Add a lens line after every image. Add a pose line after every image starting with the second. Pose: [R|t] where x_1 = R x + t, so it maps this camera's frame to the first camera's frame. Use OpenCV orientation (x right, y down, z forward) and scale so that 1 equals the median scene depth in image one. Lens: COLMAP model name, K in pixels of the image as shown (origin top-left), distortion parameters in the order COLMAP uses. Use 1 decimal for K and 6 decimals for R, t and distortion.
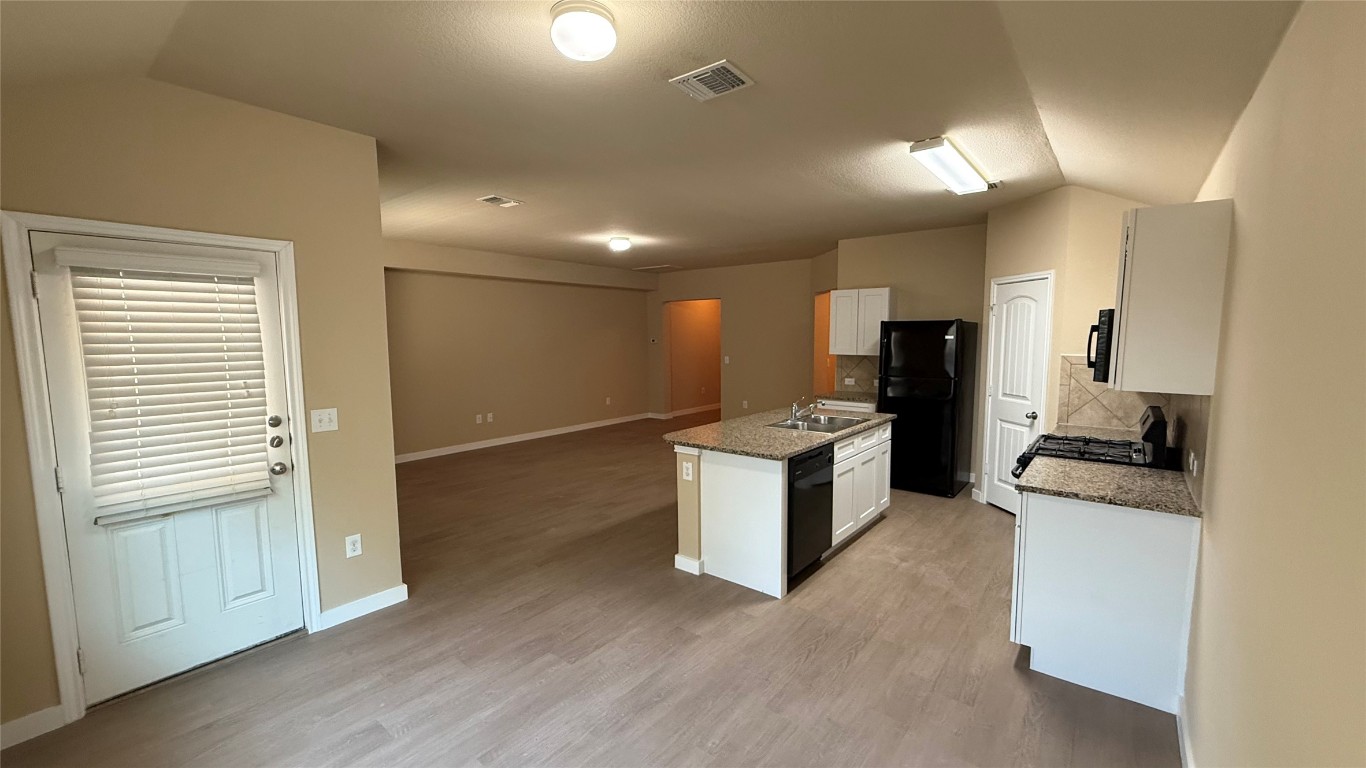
lens RADIAL K [[543.1, 0, 677.5], [0, 543.1, 388.2], [0, 0, 1]] dist [-0.000247, 0.000041]
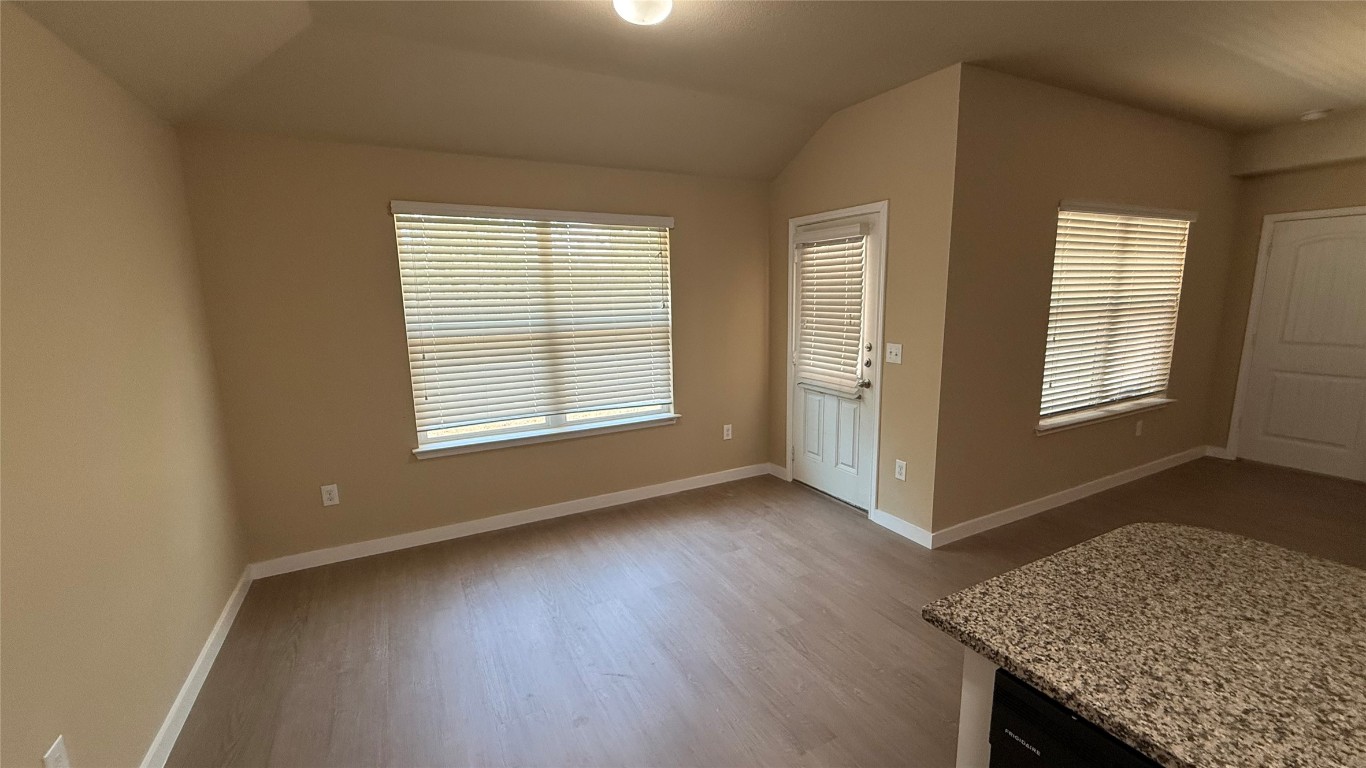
lens RADIAL K [[543.1, 0, 676.9], [0, 543.1, 381.9], [0, 0, 1]] dist [-0.000247, 0.000041]
pose [[-0.396344, 0.161930, -0.903709, 0.627836], [-0.071764, 0.975847, 0.206330, -0.092369], [0.915293, 0.146632, -0.375151, 1.083378]]
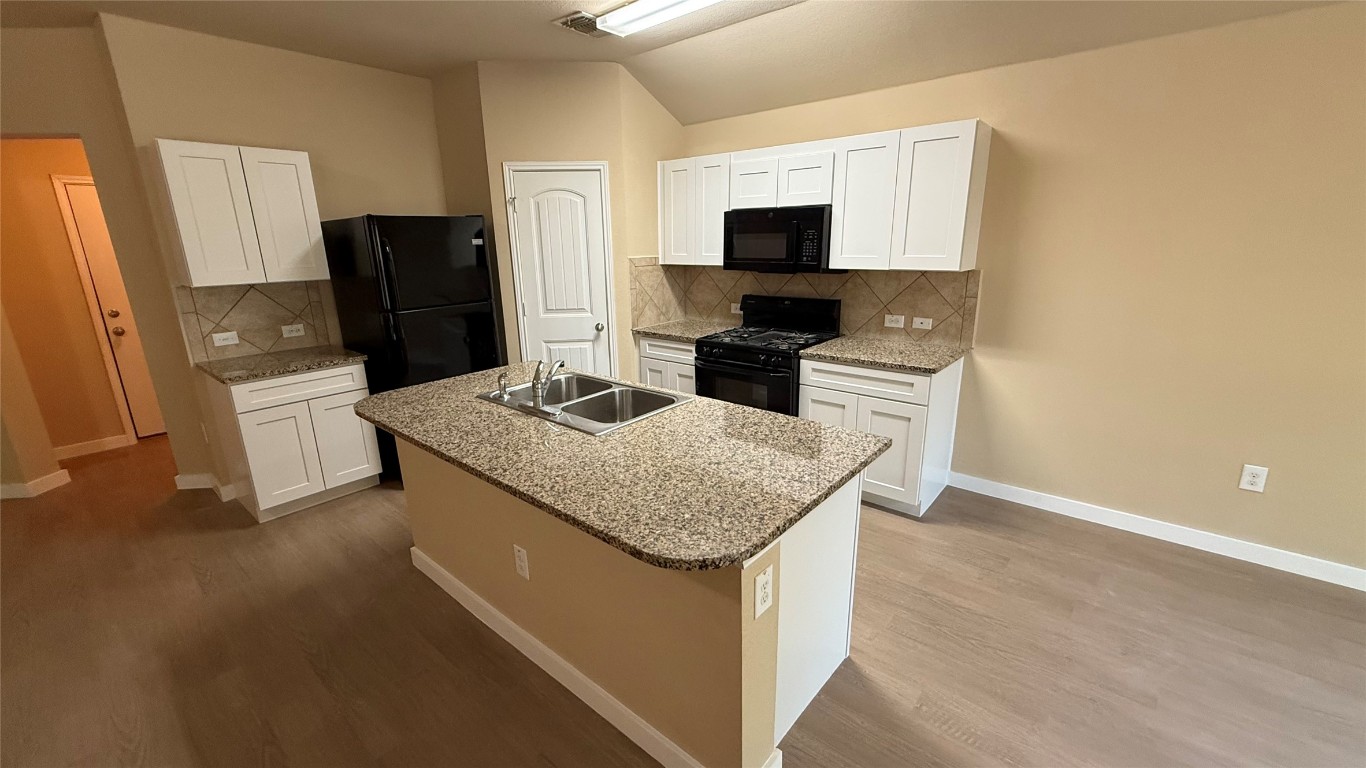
lens RADIAL K [[543.1, 0, 679.4], [0, 543.1, 385.0], [0, 0, 1]] dist [-0.000247, 0.000041]
pose [[0.023749, -0.256492, 0.966255, -0.407751], [0.119954, 0.960275, 0.251957, -0.113908], [-0.992495, 0.109923, 0.053573, 1.336199]]
